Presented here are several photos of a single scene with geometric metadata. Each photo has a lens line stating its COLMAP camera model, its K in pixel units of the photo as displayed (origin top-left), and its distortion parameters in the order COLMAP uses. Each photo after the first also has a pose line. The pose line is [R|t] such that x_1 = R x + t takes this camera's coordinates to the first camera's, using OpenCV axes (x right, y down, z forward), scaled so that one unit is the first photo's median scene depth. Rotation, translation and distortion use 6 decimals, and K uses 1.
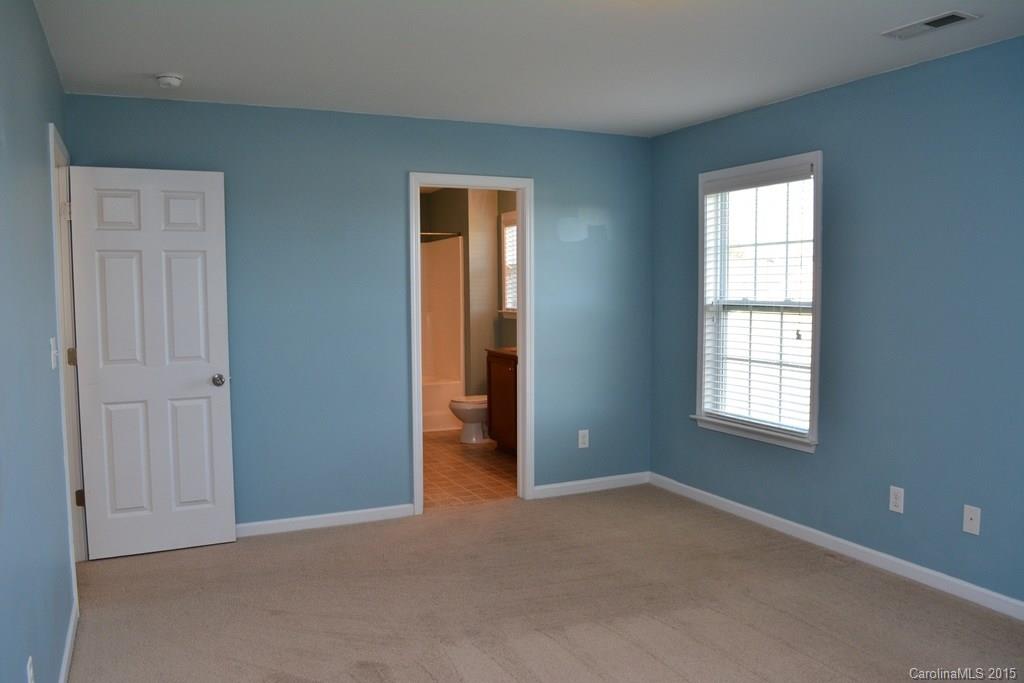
lens RADIAL K [[813.2, 0, 512.0], [0, 813.2, 341.5], [0, 0, 1]] dist [0.001616, -0.000101]
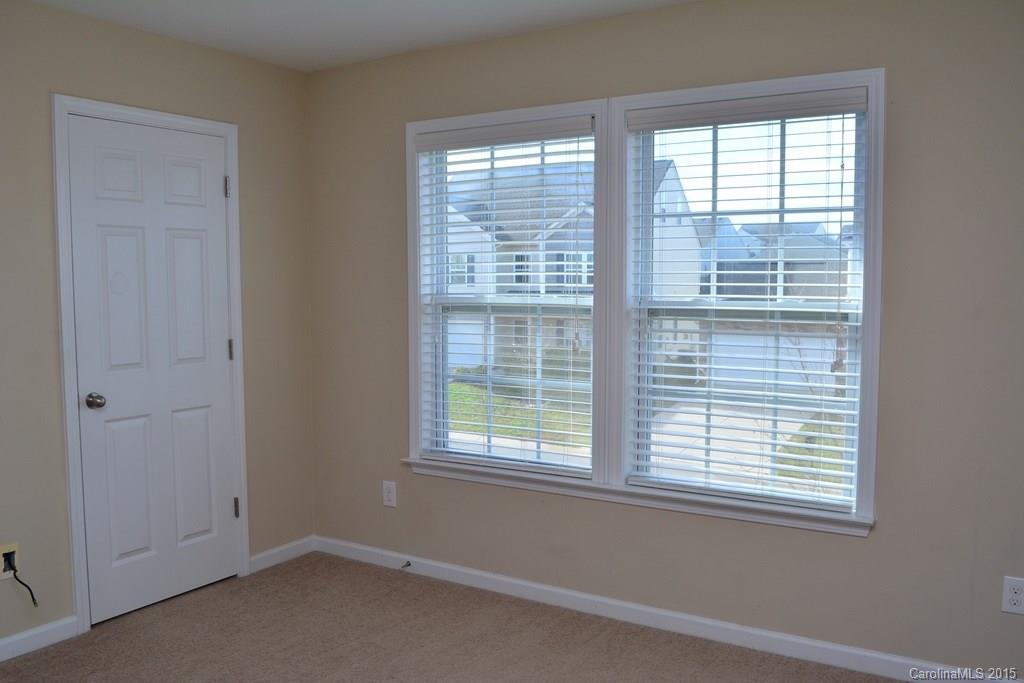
lens RADIAL K [[921.3, 0, 512.1], [0, 921.3, 366.9], [0, 0, 1]] dist [-0.084573, 0.000808]
pose [[0.856197, -0.049051, 0.514317, -0.117107], [0.035333, 0.998711, 0.036429, -0.017204], [-0.515441, -0.013018, 0.856826, 0.258110]]
